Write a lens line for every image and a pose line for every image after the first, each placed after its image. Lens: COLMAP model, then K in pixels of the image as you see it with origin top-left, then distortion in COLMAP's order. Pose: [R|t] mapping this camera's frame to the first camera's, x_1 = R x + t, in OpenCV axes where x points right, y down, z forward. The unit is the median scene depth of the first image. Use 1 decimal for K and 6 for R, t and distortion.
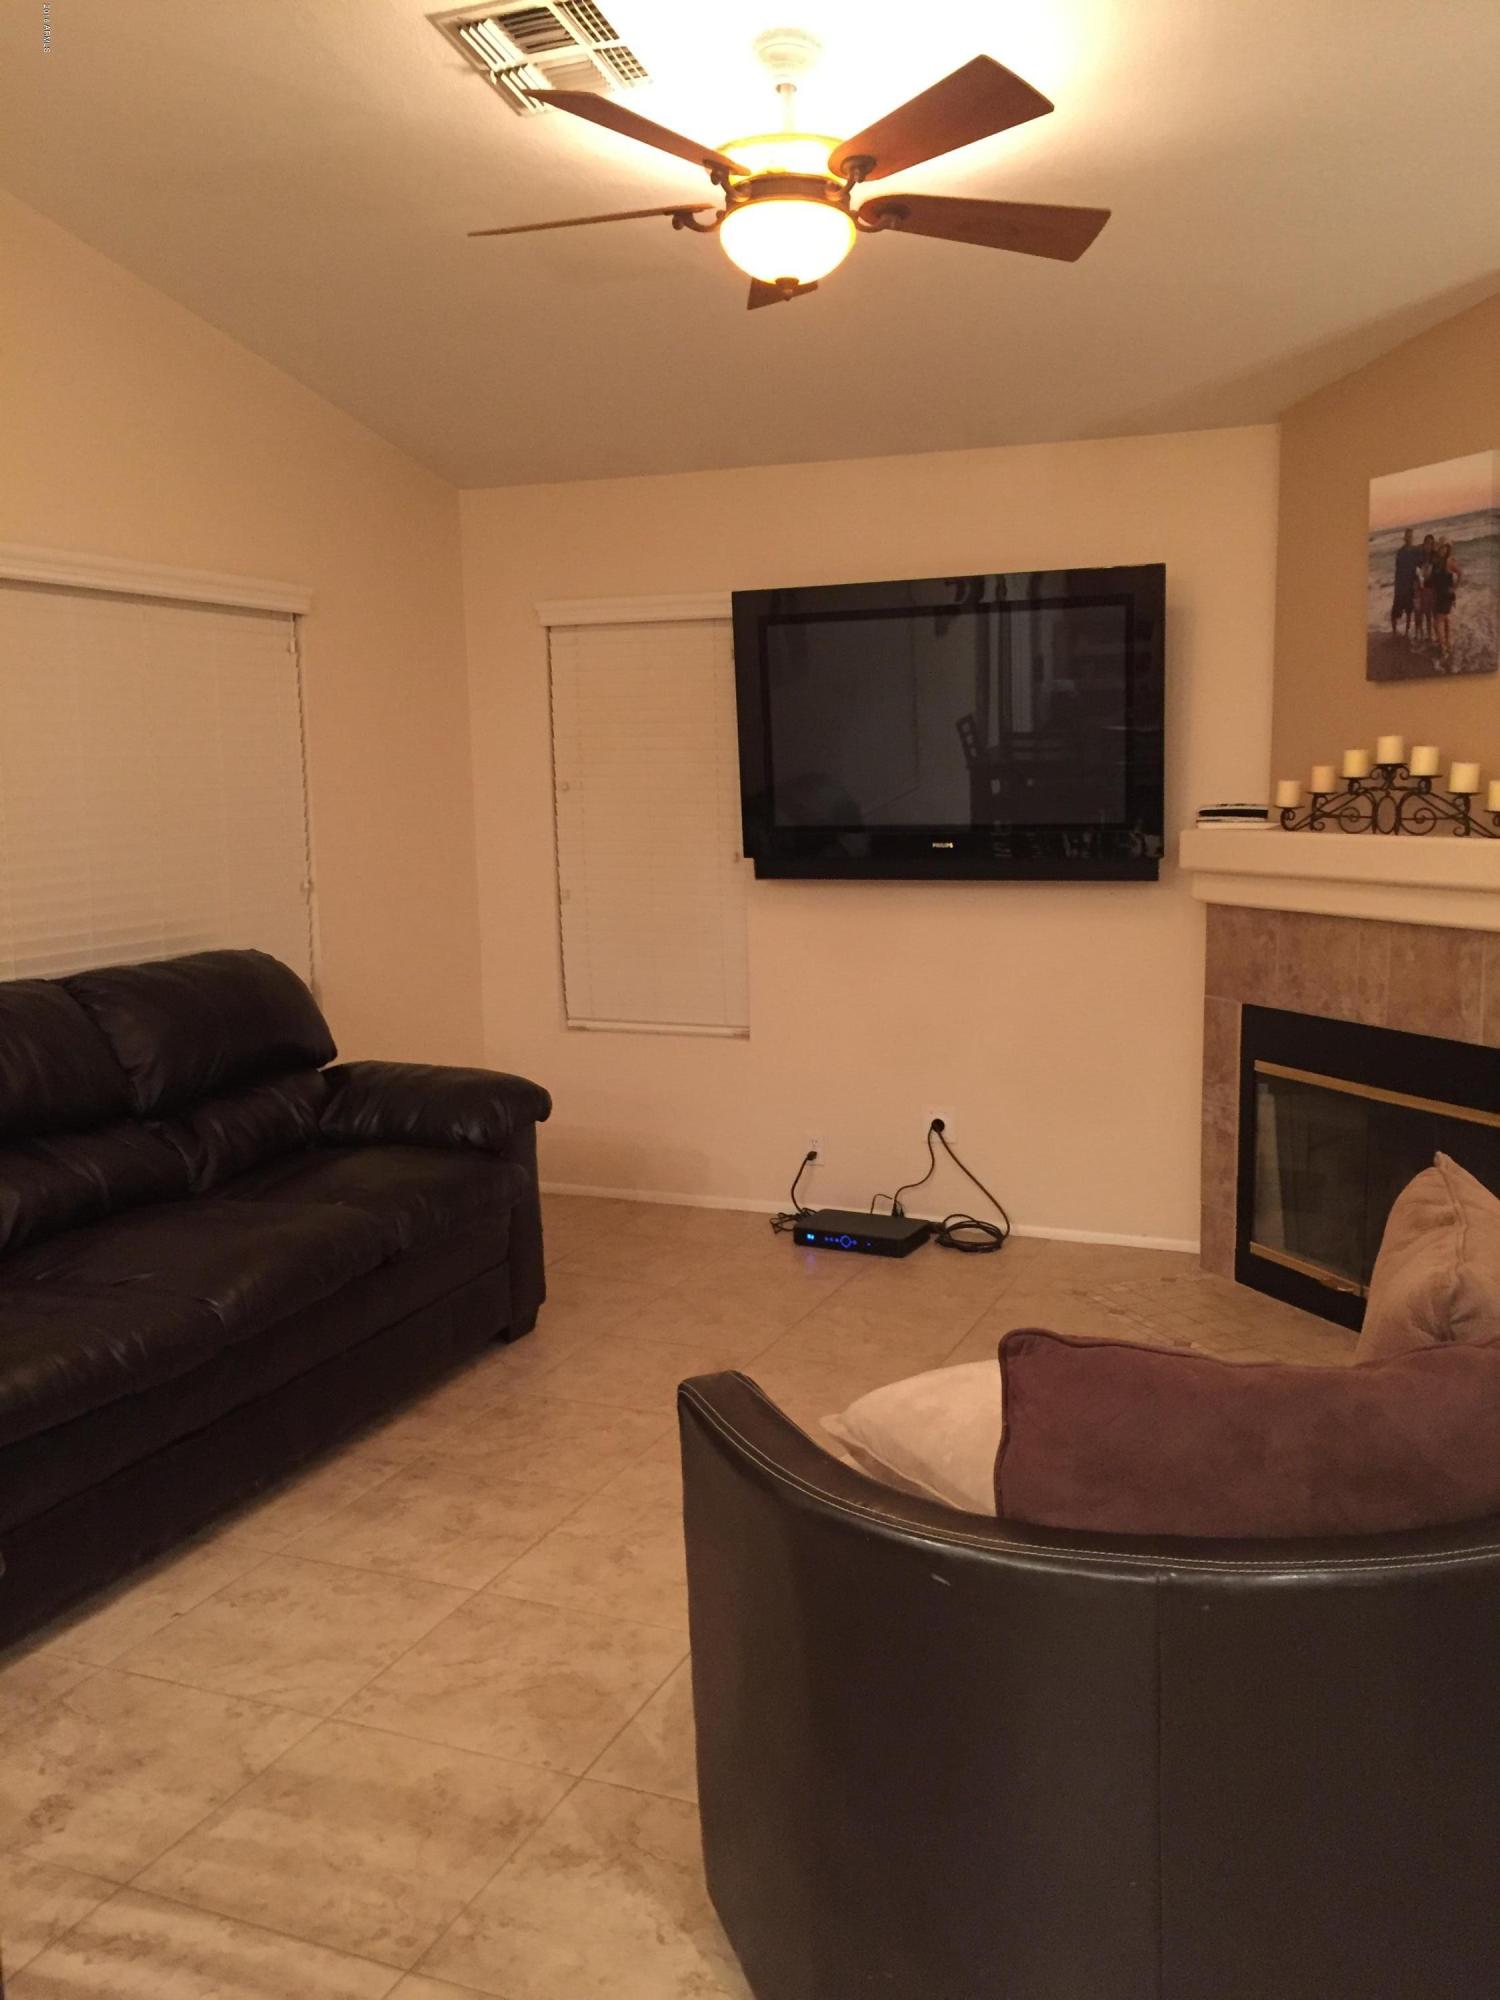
lens RADIAL K [[1704.5, 0, 750.2], [0, 1704.5, 994.3], [0, 0, 1]] dist [0.050408, -0.044307]
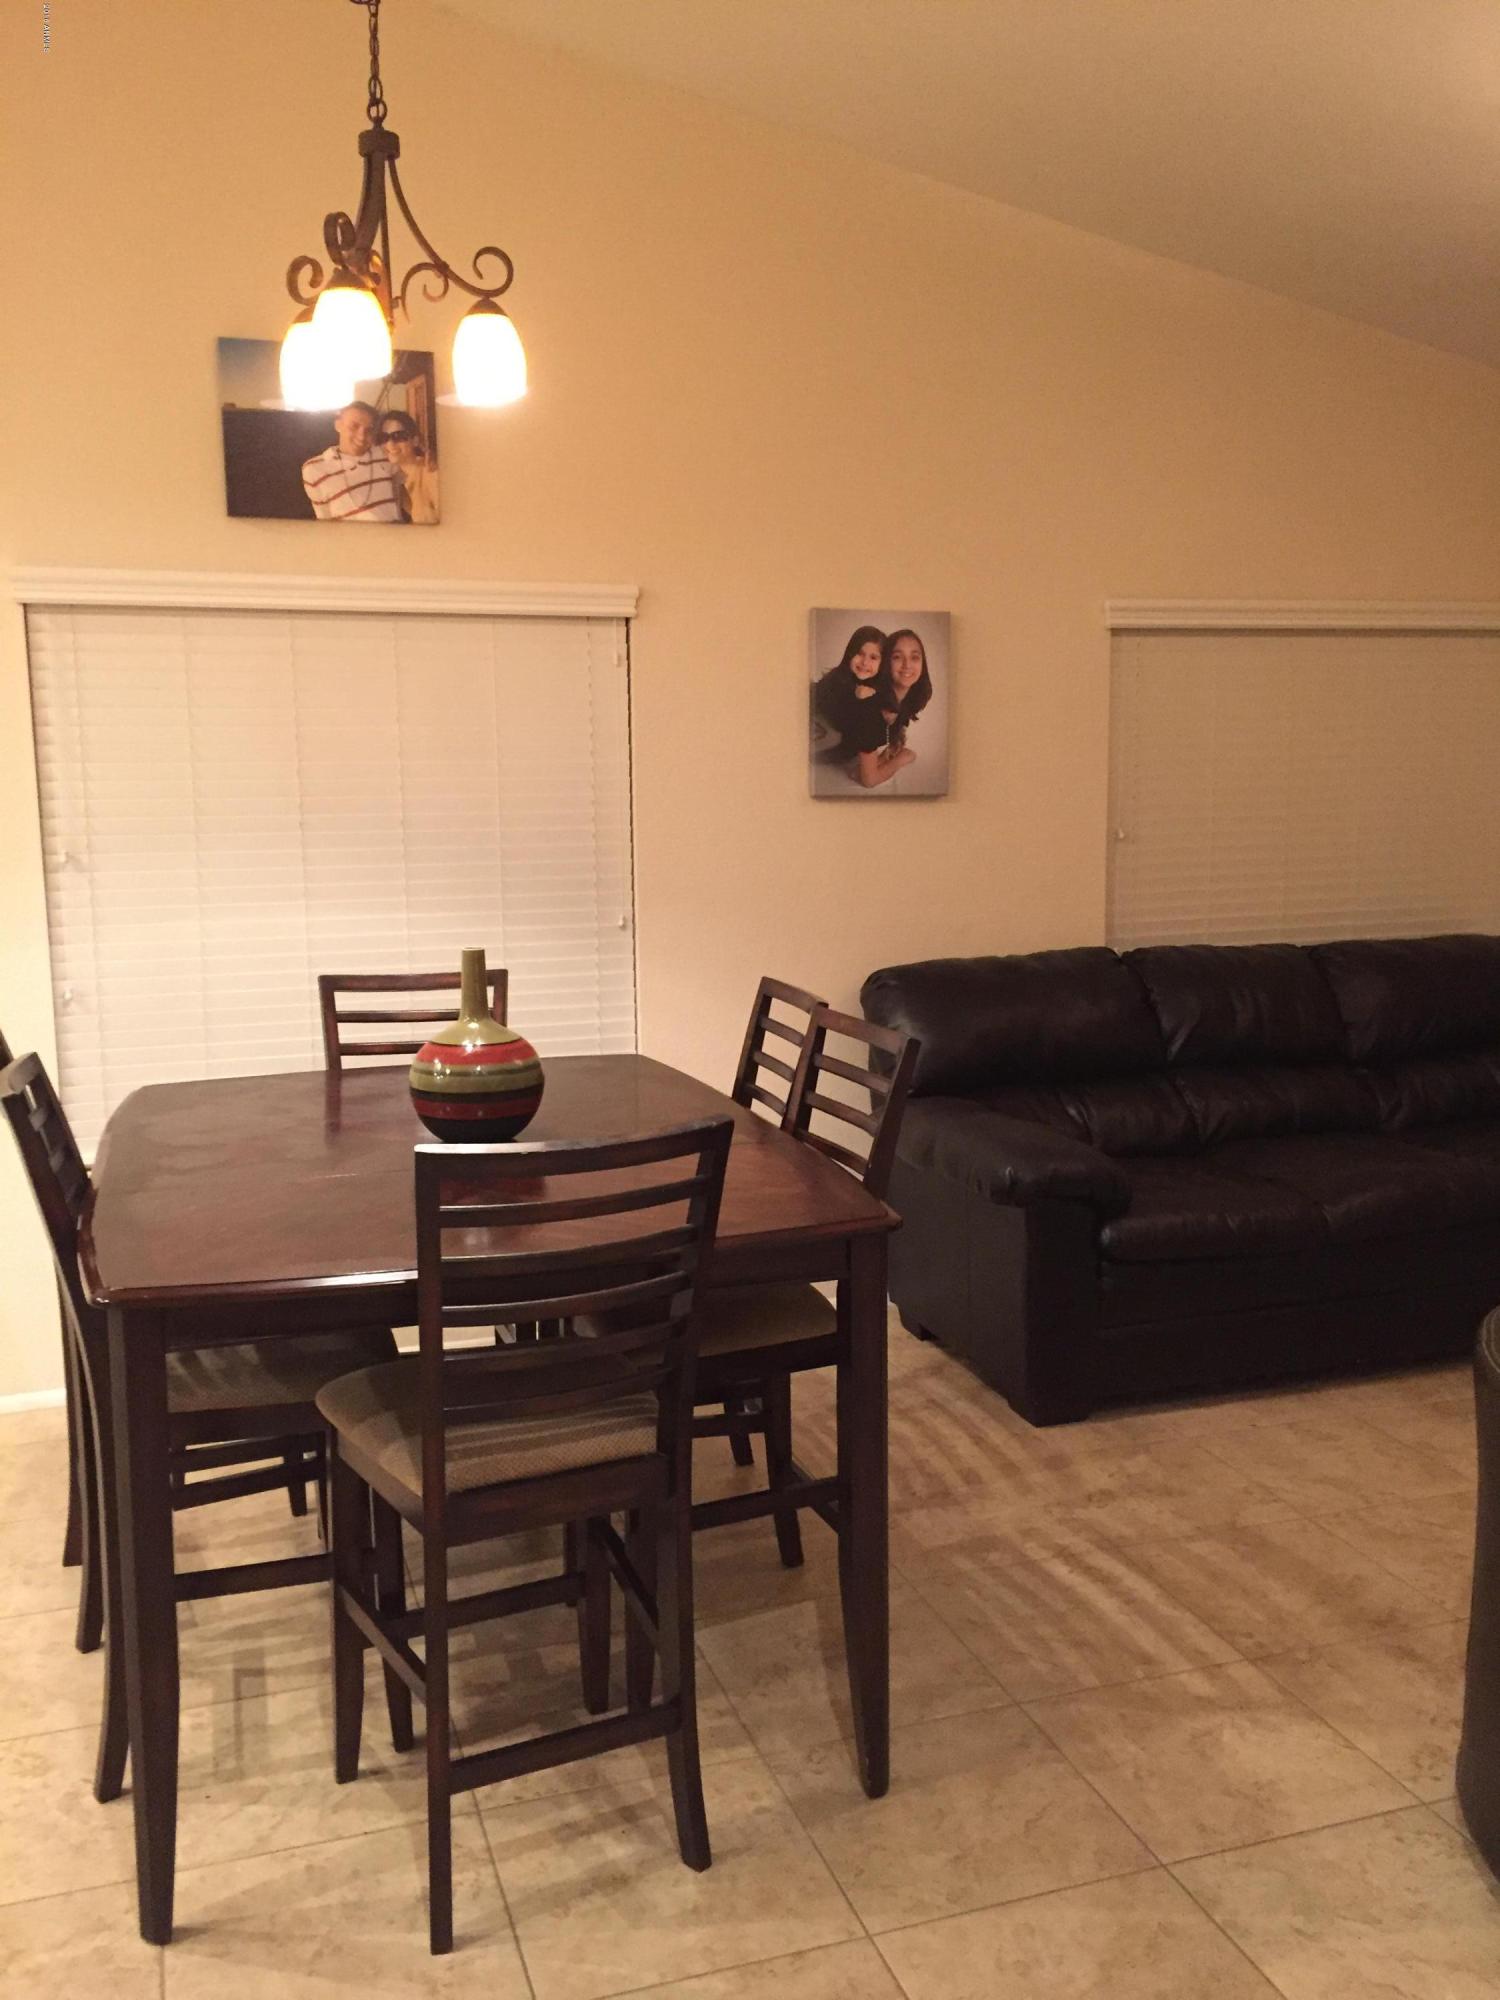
lens RADIAL K [[1704.5, 0, 752.0], [0, 1704.5, 1003.7], [0, 0, 1]] dist [0.050408, -0.044307]
pose [[0.642246, 0.098372, -0.760160, 0.257169], [-0.088574, 0.994611, 0.053877, 0.001176], [0.761364, 0.032728, 0.647499, -0.102643]]
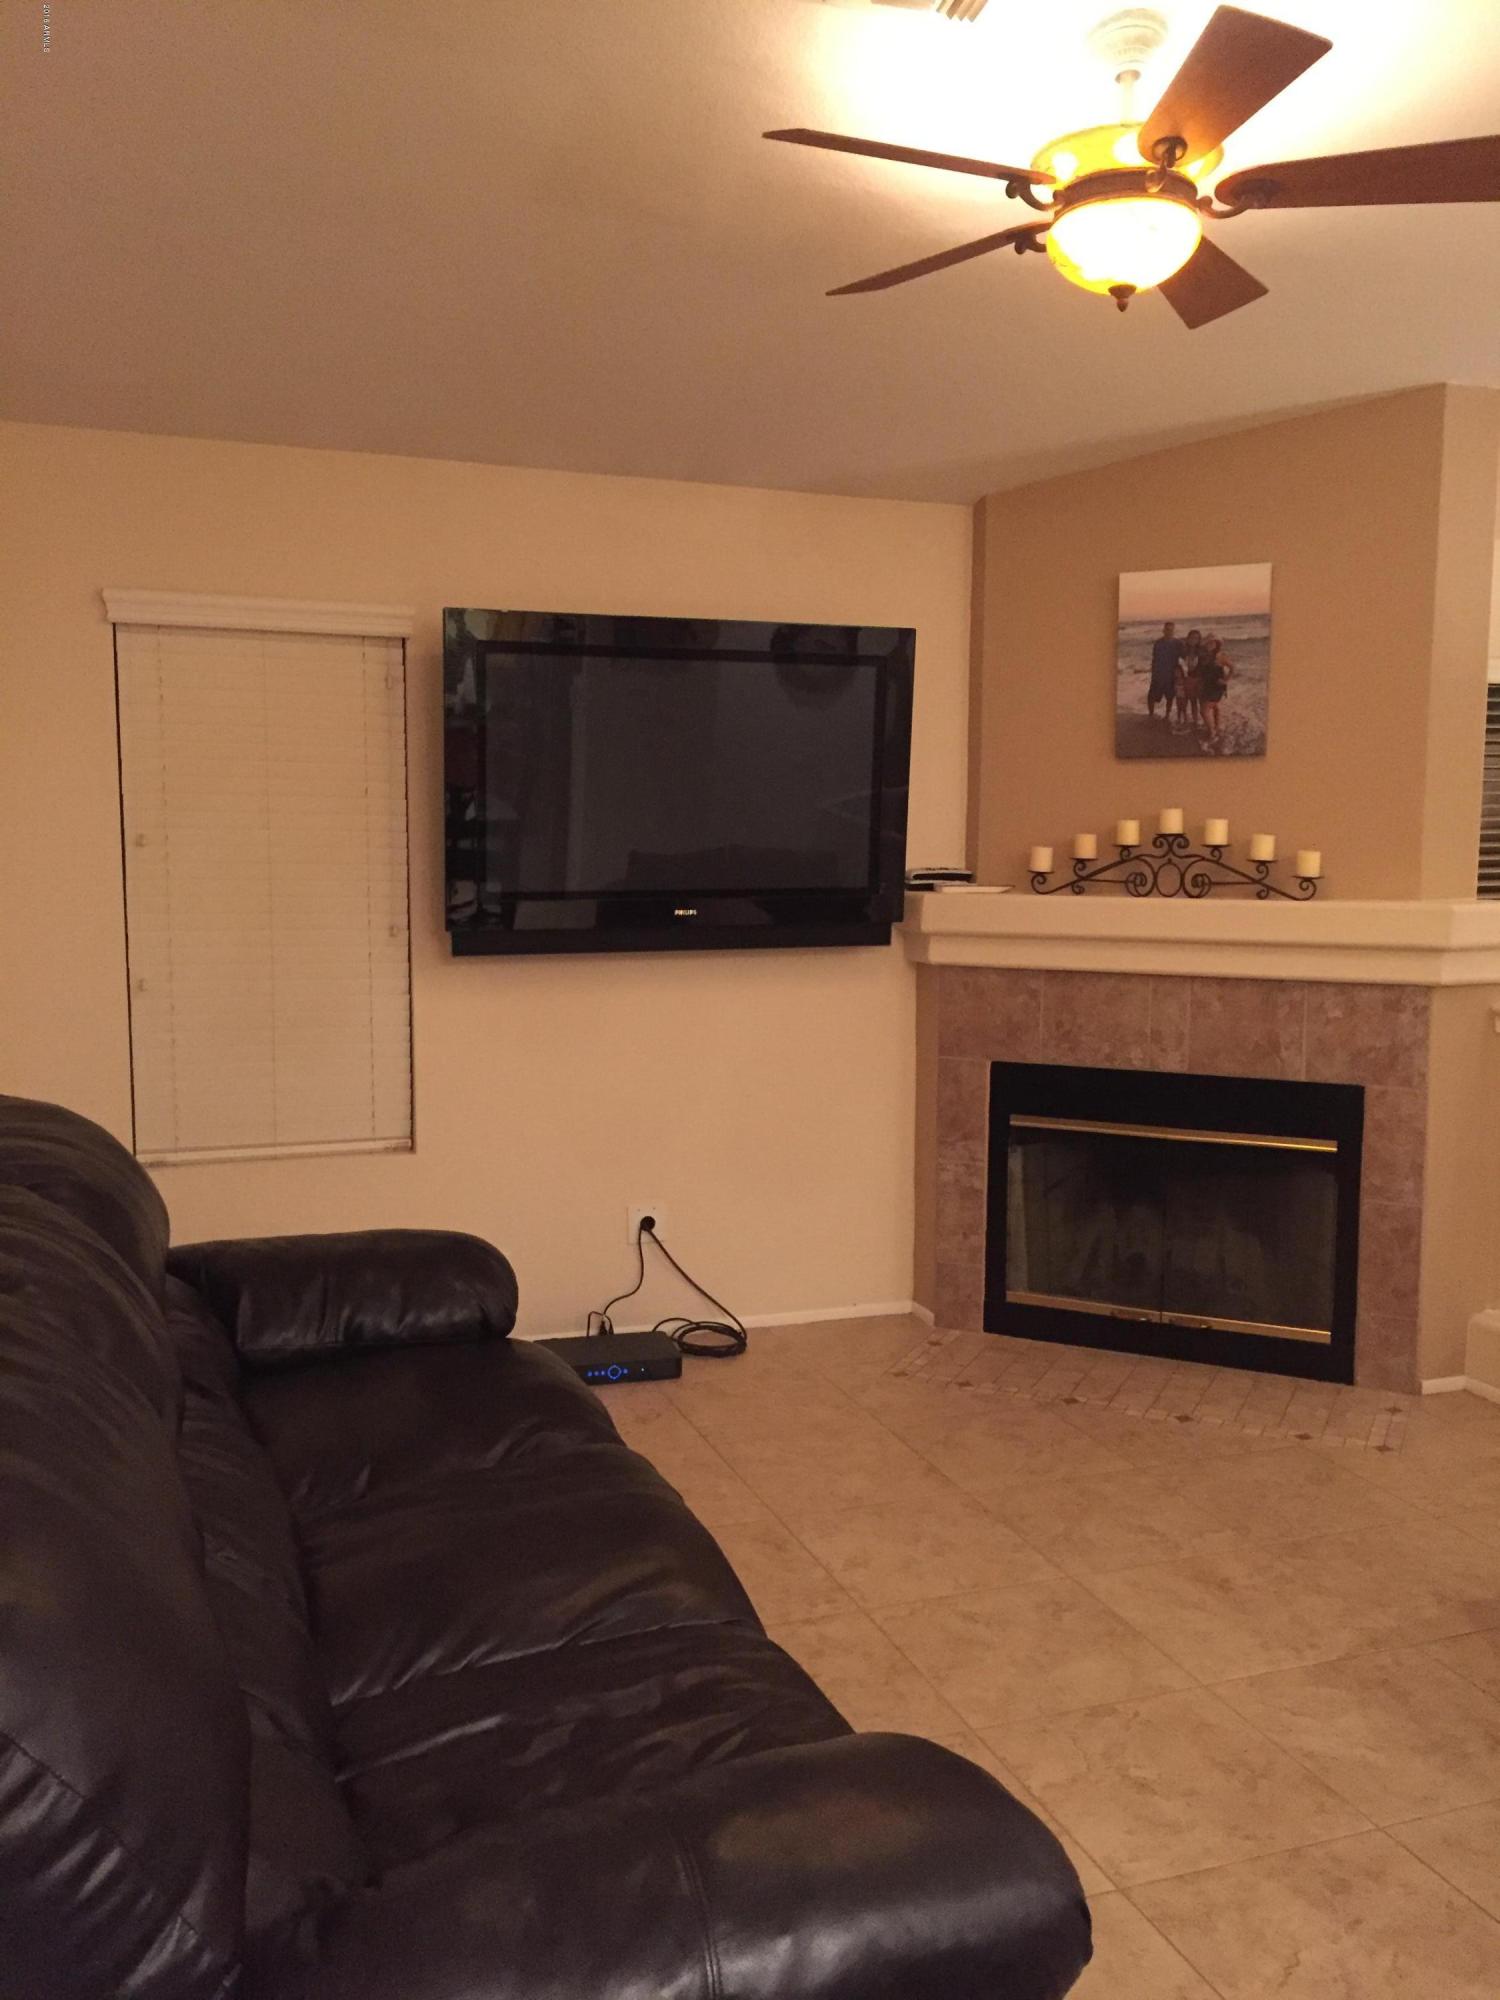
lens RADIAL K [[1704.5, 0, 748.6], [0, 1704.5, 998.1], [0, 0, 1]] dist [0.050408, -0.044307]
pose [[0.736796, -0.051446, 0.674155, -0.563385], [0.069941, 0.997551, -0.000315, -0.046866], [-0.672488, 0.047384, 0.738590, 0.370934]]
